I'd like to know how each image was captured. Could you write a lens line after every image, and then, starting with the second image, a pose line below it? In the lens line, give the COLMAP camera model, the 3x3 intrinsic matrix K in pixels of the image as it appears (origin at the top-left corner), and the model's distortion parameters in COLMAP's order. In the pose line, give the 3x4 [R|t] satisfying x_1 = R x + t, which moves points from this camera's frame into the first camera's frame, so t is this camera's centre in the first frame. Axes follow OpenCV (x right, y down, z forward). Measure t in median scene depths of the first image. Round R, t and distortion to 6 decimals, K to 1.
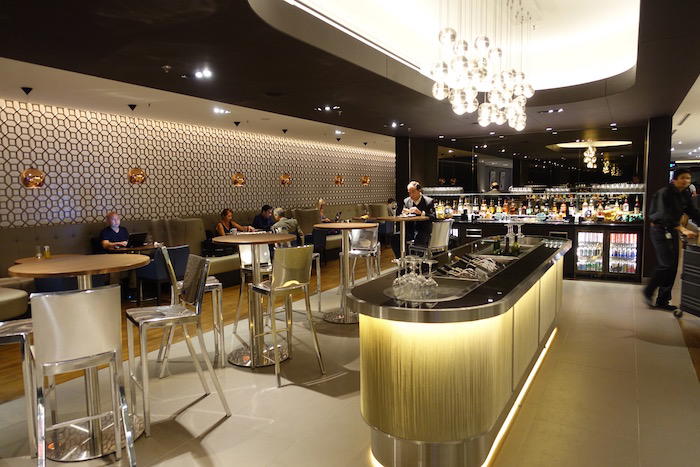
lens RADIAL K [[480.2, 0, 349.9], [0, 480.2, 232.2], [0, 0, 1]] dist [-0.002212, -0.001410]
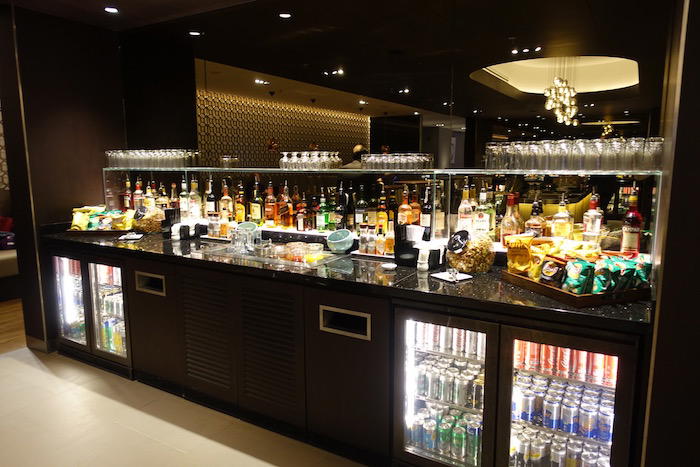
lens RADIAL K [[480.2, 0, 349.6], [0, 480.2, 235.2], [0, 0, 1]] dist [-0.002212, -0.001410]
pose [[0.999786, 0.012111, -0.016775, 0.449119], [-0.010867, 0.997317, 0.072394, -0.065459], [0.017607, -0.072196, 0.997235, 0.734954]]
